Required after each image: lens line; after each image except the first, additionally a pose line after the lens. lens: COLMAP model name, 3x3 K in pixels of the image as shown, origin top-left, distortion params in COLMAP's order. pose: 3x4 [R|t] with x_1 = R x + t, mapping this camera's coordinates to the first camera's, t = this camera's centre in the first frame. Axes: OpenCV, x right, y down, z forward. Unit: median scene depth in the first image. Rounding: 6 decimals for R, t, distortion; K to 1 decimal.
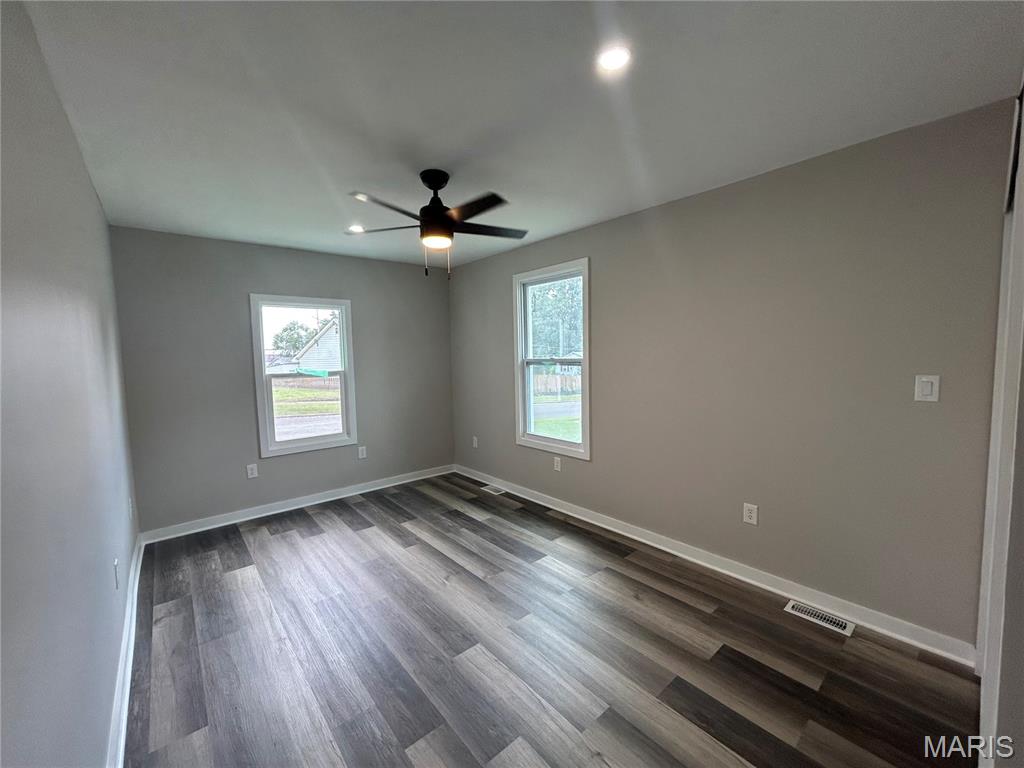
lens RADIAL K [[413.0, 0, 508.6], [0, 413.0, 382.2], [0, 0, 1]] dist [0.001020, 0.000099]
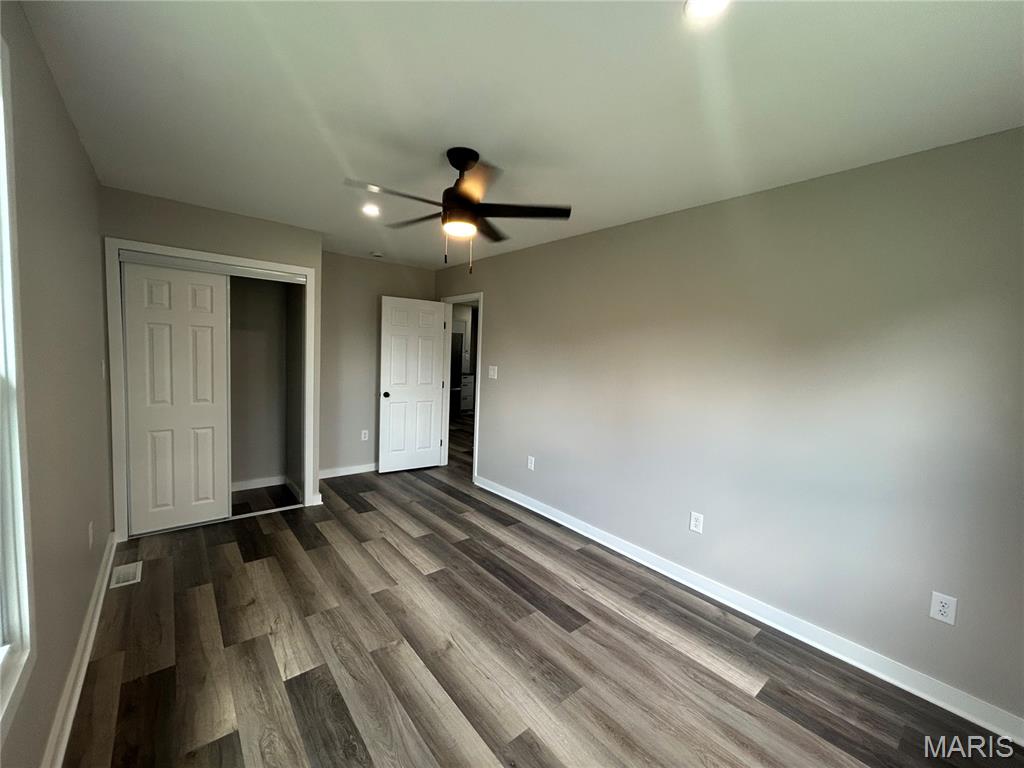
lens RADIAL K [[413.0, 0, 508.6], [0, 413.0, 382.2], [0, 0, 1]] dist [0.001020, 0.000099]
pose [[-0.999655, -0.023124, 0.012464, -0.294372], [-0.020968, 0.988204, 0.151699, -0.147562], [-0.015825, 0.151385, -0.988348, 1.919134]]
